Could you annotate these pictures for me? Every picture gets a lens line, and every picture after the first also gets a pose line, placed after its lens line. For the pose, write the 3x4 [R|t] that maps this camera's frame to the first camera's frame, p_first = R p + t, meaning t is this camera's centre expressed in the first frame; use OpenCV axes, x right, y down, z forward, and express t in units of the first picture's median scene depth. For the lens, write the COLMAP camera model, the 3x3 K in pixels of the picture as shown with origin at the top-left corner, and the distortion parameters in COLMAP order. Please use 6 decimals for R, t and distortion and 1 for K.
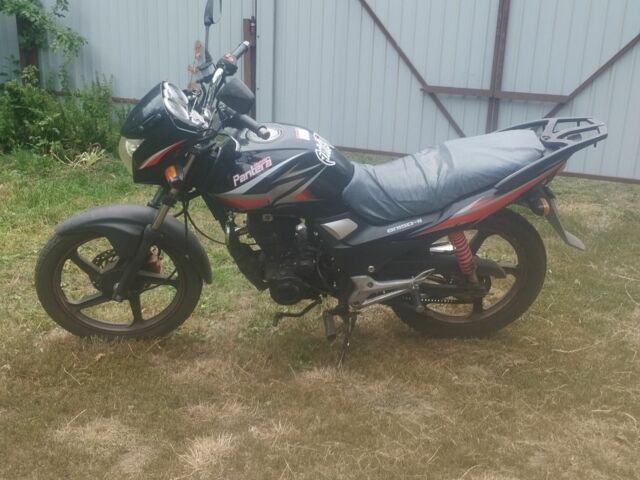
lens RADIAL K [[701.7, 0, 320.0], [0, 701.7, 240.0], [0, 0, 1]] dist [0.028809, 0.019598]
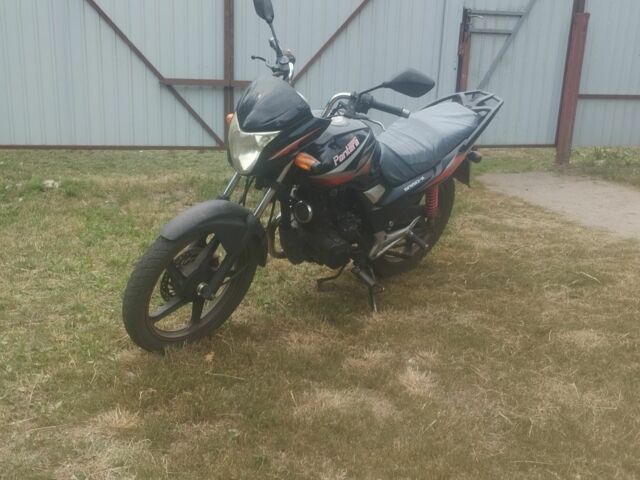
lens RADIAL K [[701.7, 0, 320.0], [0, 701.7, 240.0], [0, 0, 1]] dist [0.028809, 0.019598]
pose [[0.764924, -0.185591, 0.616804, -0.771893], [0.179872, 0.981043, 0.072120, -0.040517], [-0.618496, 0.055780, 0.783806, 0.117955]]
